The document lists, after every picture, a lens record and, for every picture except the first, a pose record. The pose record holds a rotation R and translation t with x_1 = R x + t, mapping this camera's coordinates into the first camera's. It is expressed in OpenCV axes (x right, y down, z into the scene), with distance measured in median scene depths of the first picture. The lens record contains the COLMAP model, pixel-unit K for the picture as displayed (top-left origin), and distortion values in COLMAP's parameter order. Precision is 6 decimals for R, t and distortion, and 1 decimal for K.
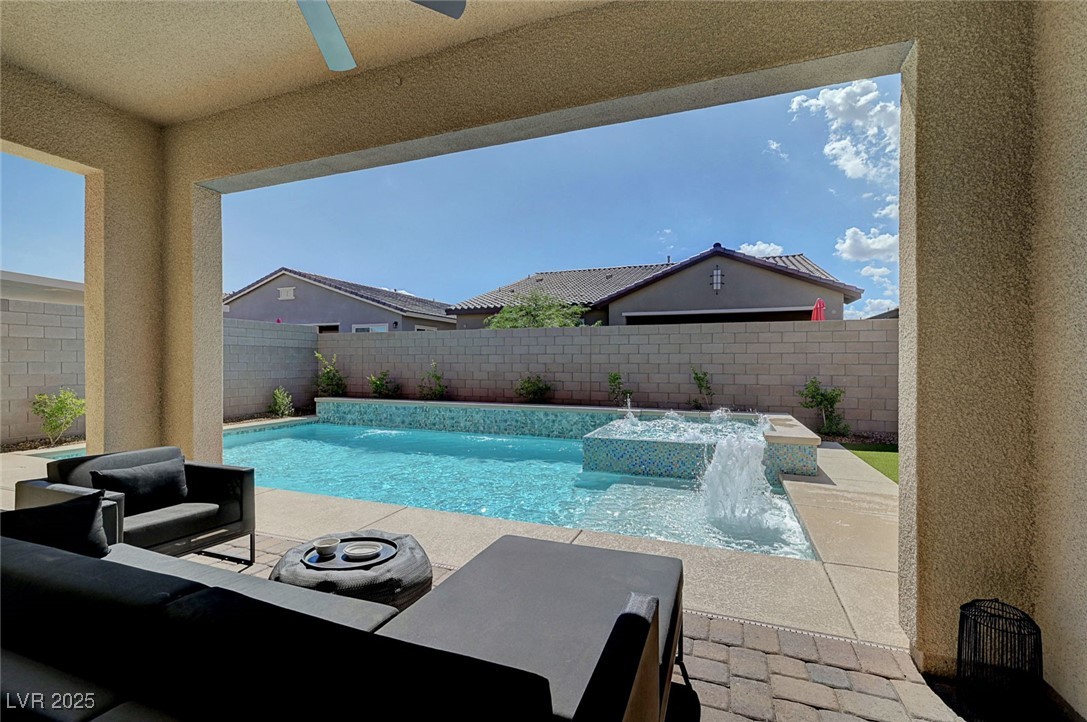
lens RADIAL K [[454.4, 0, 546.1], [0, 454.4, 363.4], [0, 0, 1]] dist [-0.001200, -0.000074]
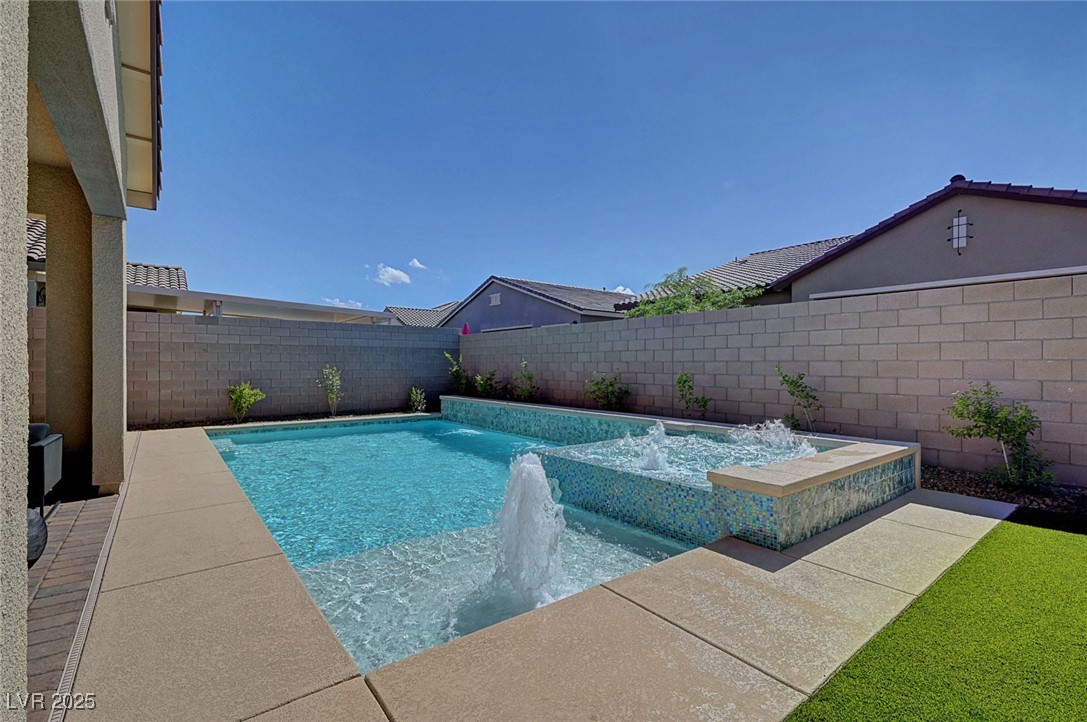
lens RADIAL K [[491.4, 0, 546.1], [0, 491.4, 364.7], [0, 0, 1]] dist [0.000432, -0.000170]
pose [[0.862112, -0.000832, -0.506718, 0.330742], [-0.000453, 0.999997, -0.002411, 0.007516], [0.506718, 0.002308, 0.862109, 0.160929]]
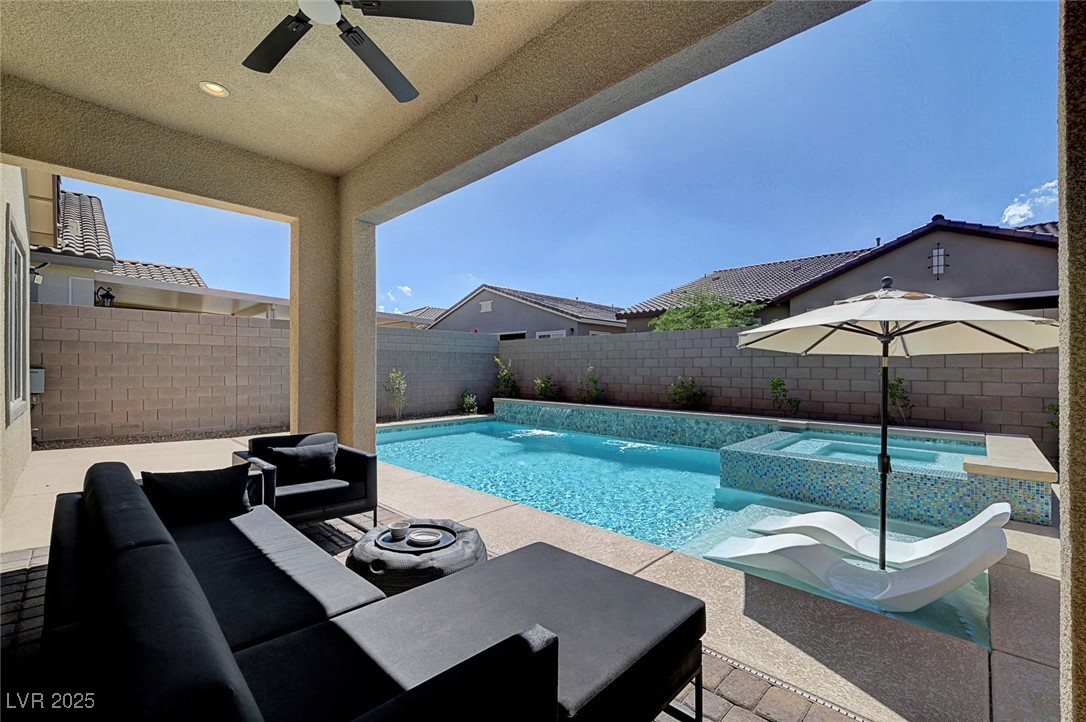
lens RADIAL K [[454.3, 0, 547.2], [0, 454.3, 364.6], [0, 0, 1]] dist [-0.000299, 0.000032]
pose [[0.925516, -0.001966, -0.378702, 0.060938], [-0.000737, 0.999975, -0.006992, 0.001482], [0.378707, 0.006751, 0.925492, 0.022530]]
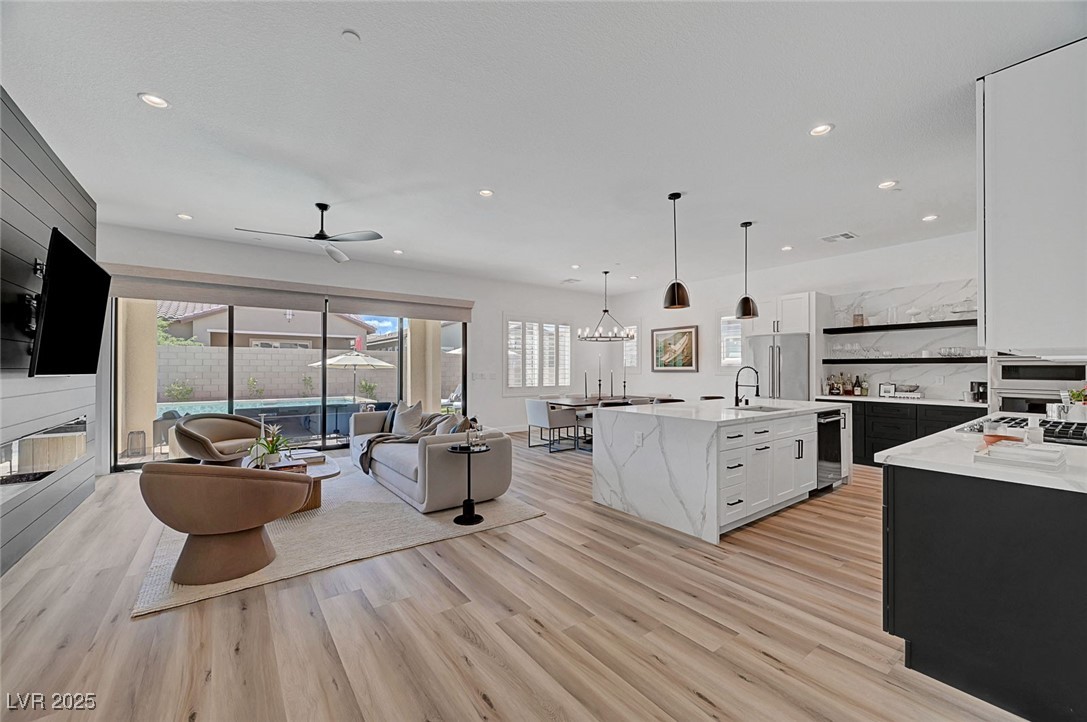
lens RADIAL K [[426.4, 0, 539.3], [0, 426.4, 366.0], [0, 0, 1]] dist [-0.000205, -0.000181]
pose [[0.535082, 0.003447, 0.844793, -0.522046], [0.000036, 0.999992, -0.004102, -0.014070], [-0.844800, 0.002225, 0.535077, -0.587738]]
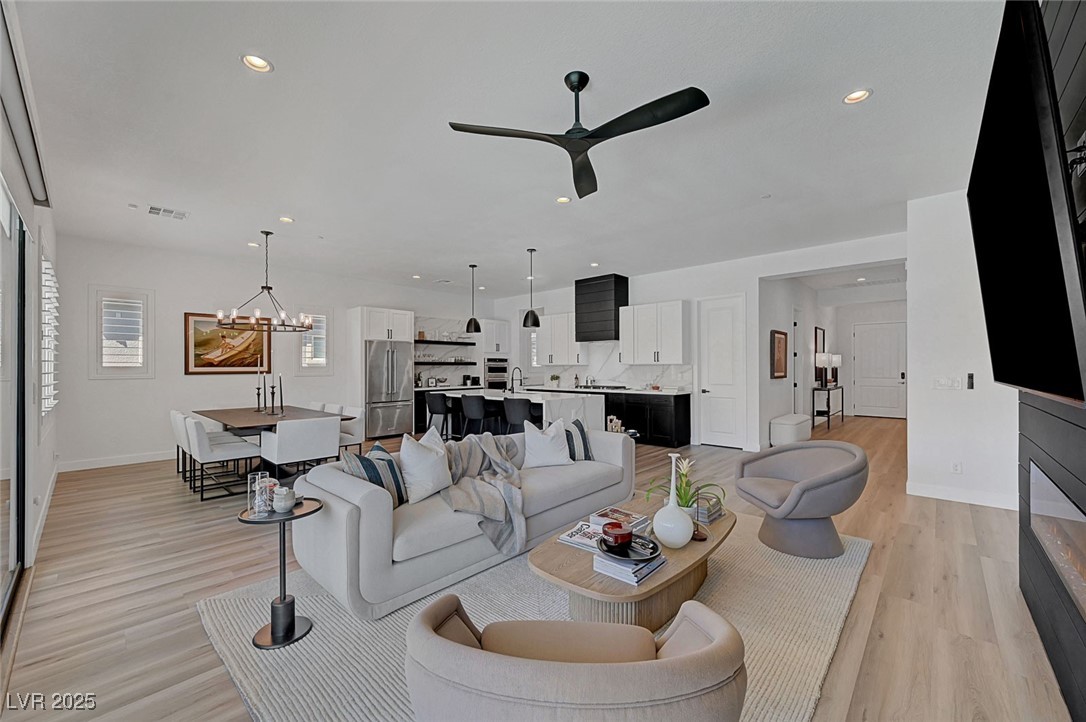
lens RADIAL K [[430.5, 0, 538.3], [0, 430.5, 363.9], [0, 0, 1]] dist [0.001365, 0.000308]
pose [[-0.922568, 0.003573, 0.385819, -0.340435], [0.001202, 0.999979, -0.006387, -0.016333], [-0.385833, -0.005429, -0.922553, 0.078637]]
